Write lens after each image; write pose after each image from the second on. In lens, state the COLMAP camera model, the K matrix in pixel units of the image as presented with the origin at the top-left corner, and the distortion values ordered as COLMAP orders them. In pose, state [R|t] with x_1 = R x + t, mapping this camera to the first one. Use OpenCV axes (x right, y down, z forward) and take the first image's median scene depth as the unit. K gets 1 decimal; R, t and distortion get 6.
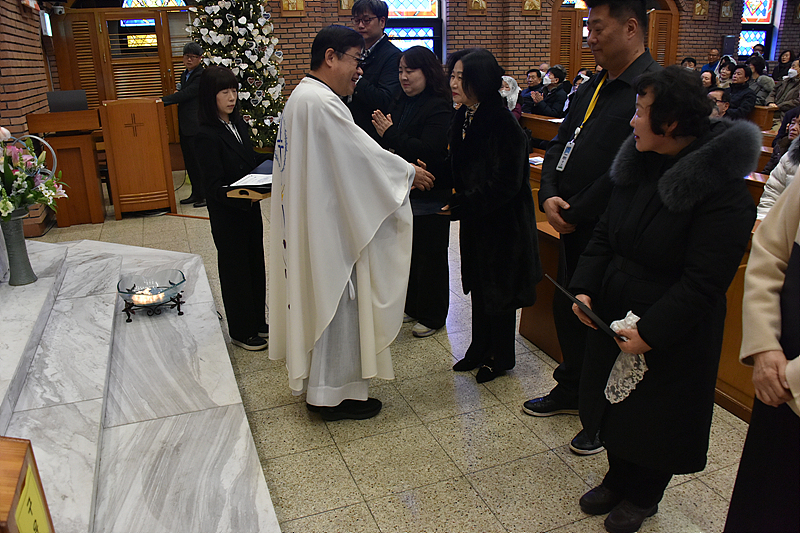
lens RADIAL K [[639.3, 0, 400.0], [0, 639.3, 266.5], [0, 0, 1]] dist [-0.152110, 0.090821]
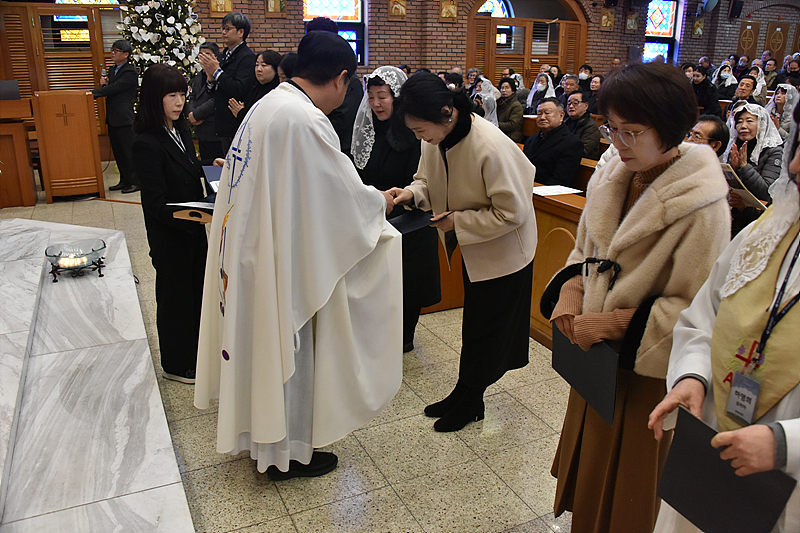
lens RADIAL K [[638.6, 0, 400.0], [0, 638.6, 266.5], [0, 0, 1]] dist [-0.154096, 0.090513]
pose [[0.995897, 0.005413, 0.090337, 0.045939], [-0.005192, 0.999983, -0.002685, 0.028491], [-0.090350, 0.002205, 0.995908, -0.088366]]
